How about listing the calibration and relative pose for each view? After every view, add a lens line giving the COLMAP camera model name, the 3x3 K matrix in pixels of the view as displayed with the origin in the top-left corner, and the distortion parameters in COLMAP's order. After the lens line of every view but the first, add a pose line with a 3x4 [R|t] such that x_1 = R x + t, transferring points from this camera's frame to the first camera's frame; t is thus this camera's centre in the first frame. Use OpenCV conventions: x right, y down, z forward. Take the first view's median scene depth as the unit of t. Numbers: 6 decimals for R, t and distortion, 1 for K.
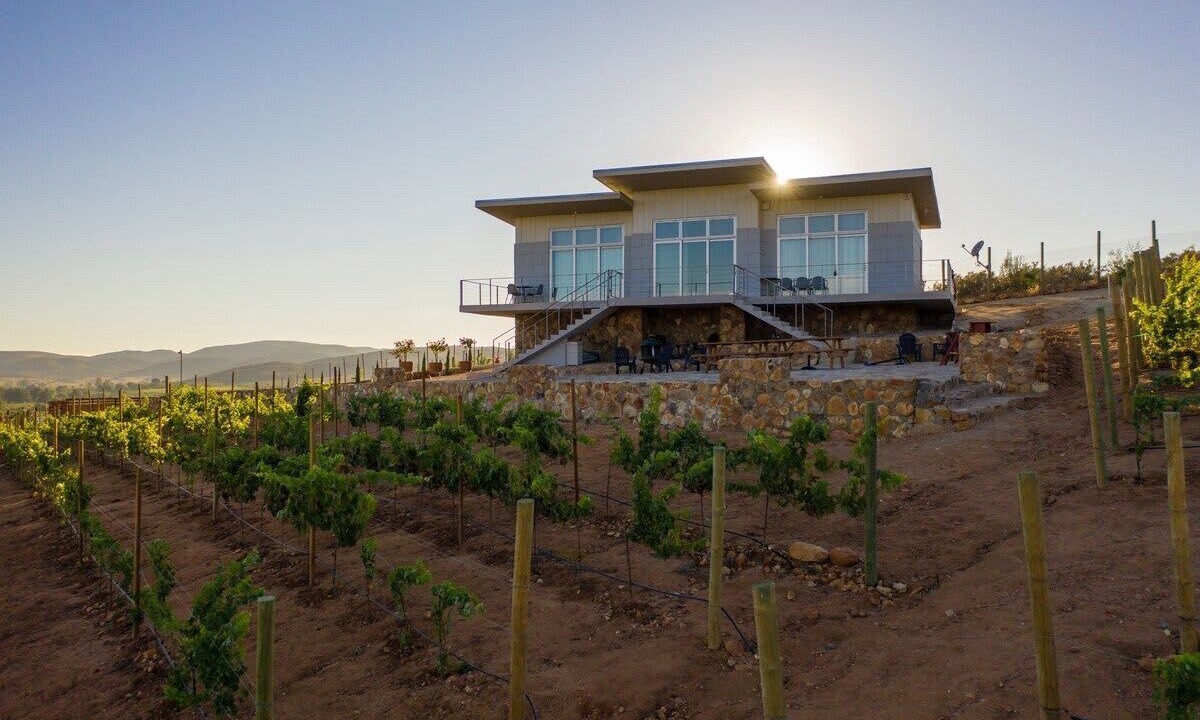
lens RADIAL K [[953.0, 0, 600.0], [0, 953.0, 360.0], [0, 0, 1]] dist [-0.006142, -0.003963]
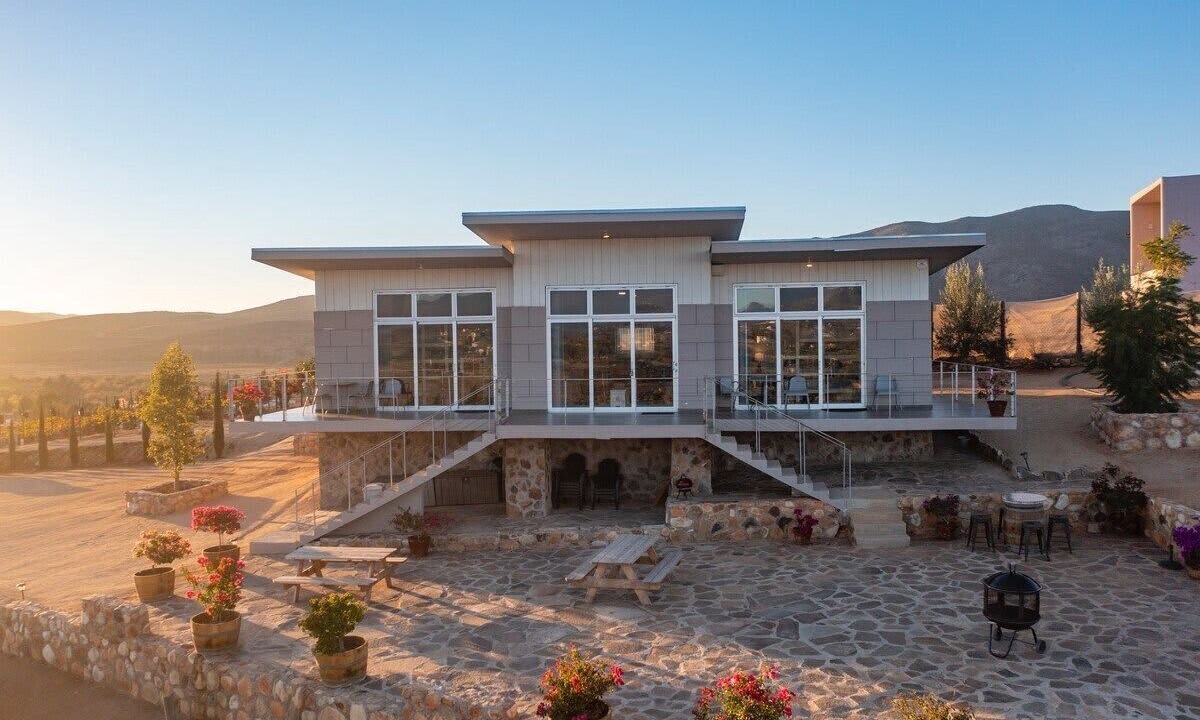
lens RADIAL K [[953.0, 0, 600.0], [0, 953.0, 360.0], [0, 0, 1]] dist [-0.006142, -0.003963]
pose [[0.957663, -0.021653, 0.287077, -0.103365], [0.010534, 0.999135, 0.040222, -0.131194], [-0.287700, -0.035495, 0.957063, 0.392978]]
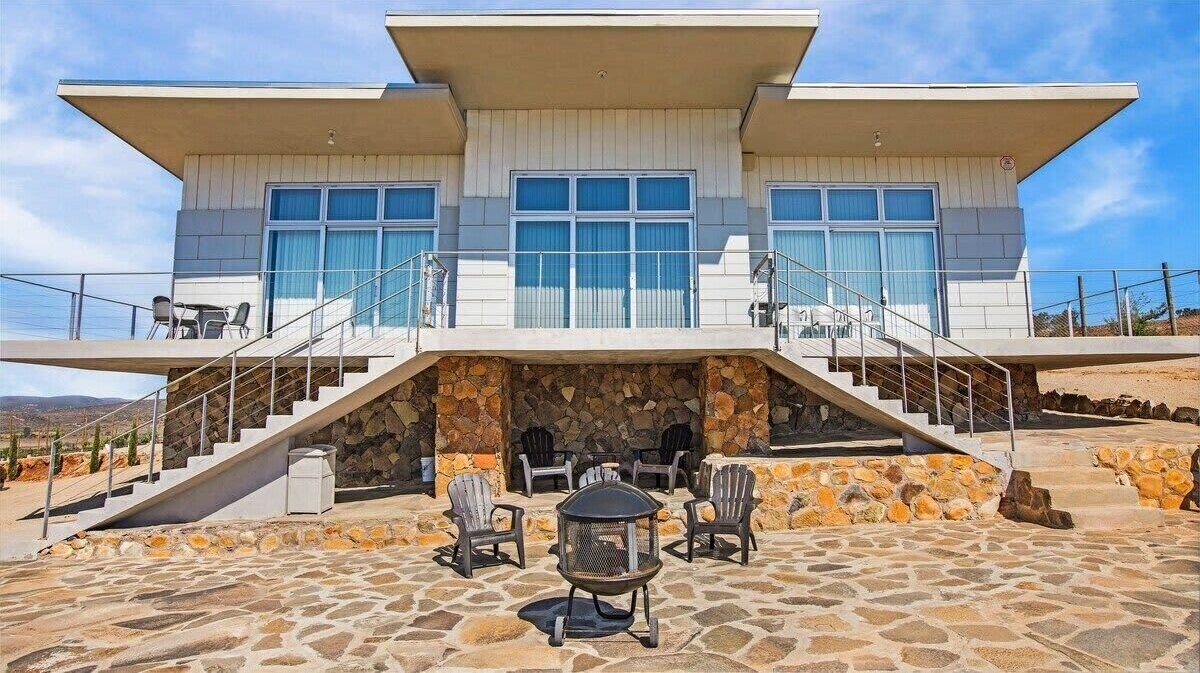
lens RADIAL K [[685.0, 0, 614.9], [0, 685.0, 335.7], [0, 0, 1]] dist [-0.031069, 0.000203]
pose [[0.925187, 0.039658, 0.377433, -0.020879], [0.002128, 0.993967, -0.109654, -0.033981], [-0.379505, 0.102254, 0.919522, 0.734704]]
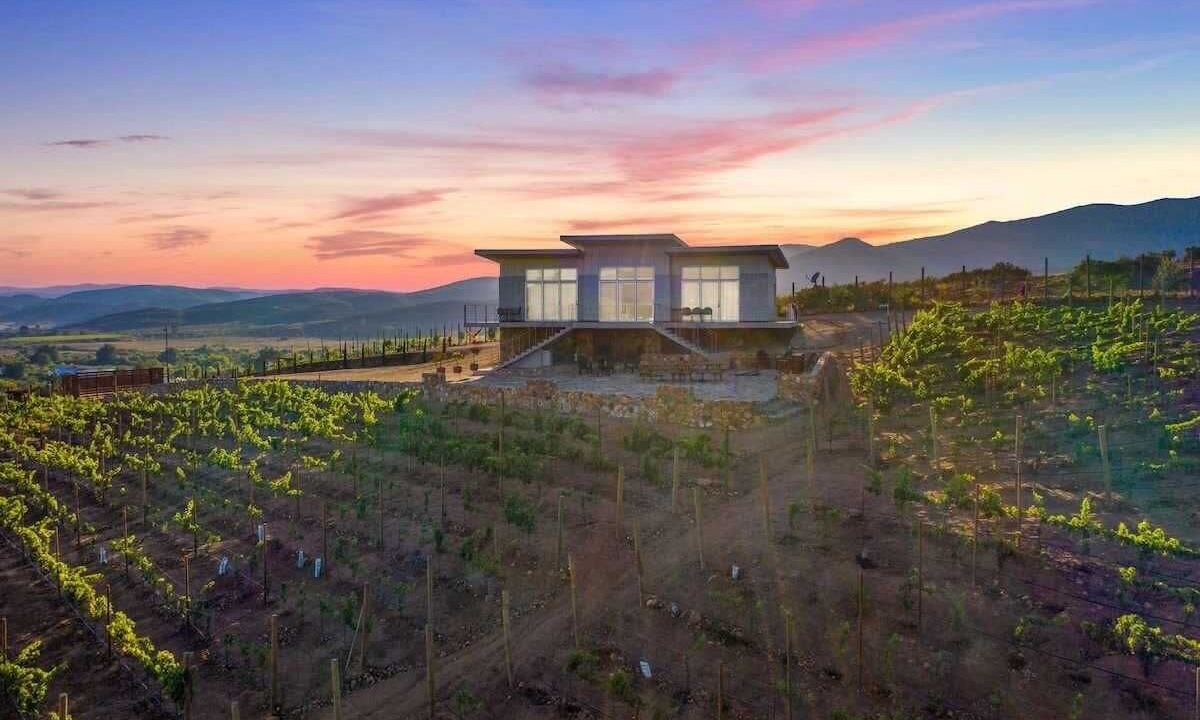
lens RADIAL K [[953.0, 0, 600.0], [0, 953.0, 360.0], [0, 0, 1]] dist [-0.006142, -0.003963]
pose [[0.993472, -0.006614, 0.113885, -0.119163], [-0.000034, 0.998301, 0.058269, -0.094273], [-0.114077, -0.057893, 0.991784, -0.509187]]
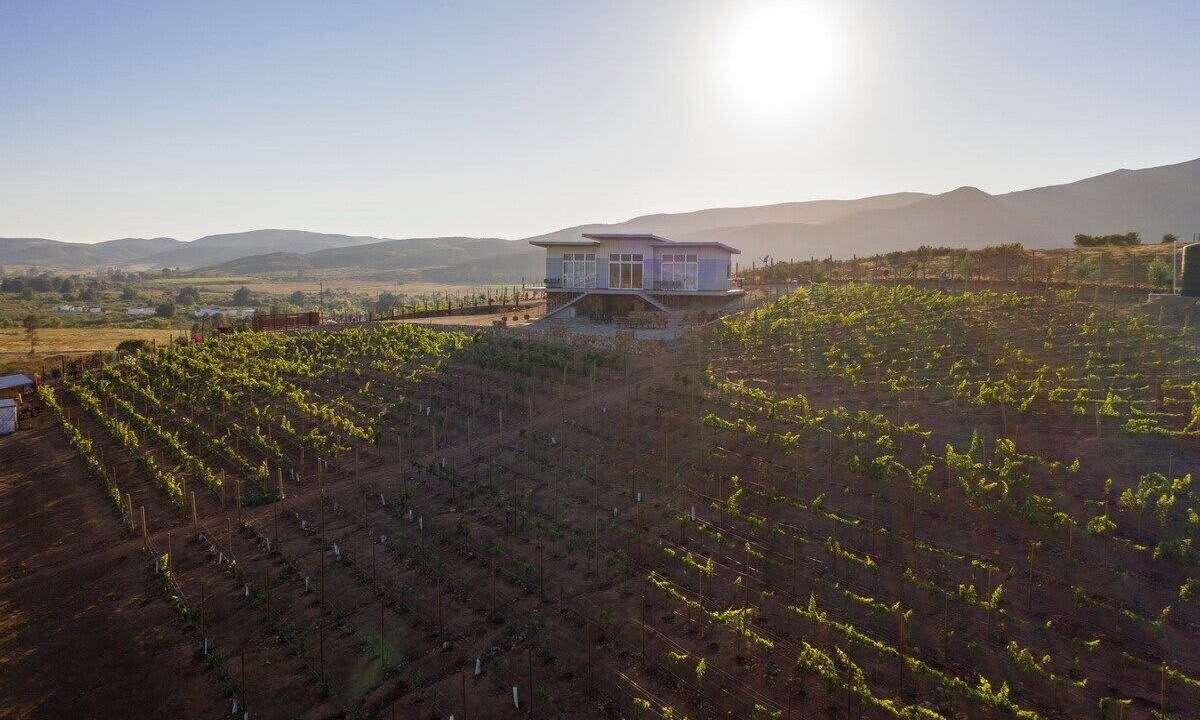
lens RADIAL K [[953.0, 0, 600.0], [0, 953.0, 360.0], [0, 0, 1]] dist [-0.006142, -0.003963]
pose [[0.999955, 0.009456, 0.000804, 0.038359], [-0.009486, 0.993464, 0.113752, -0.161960], [0.000277, -0.113755, 0.993509, -1.373398]]
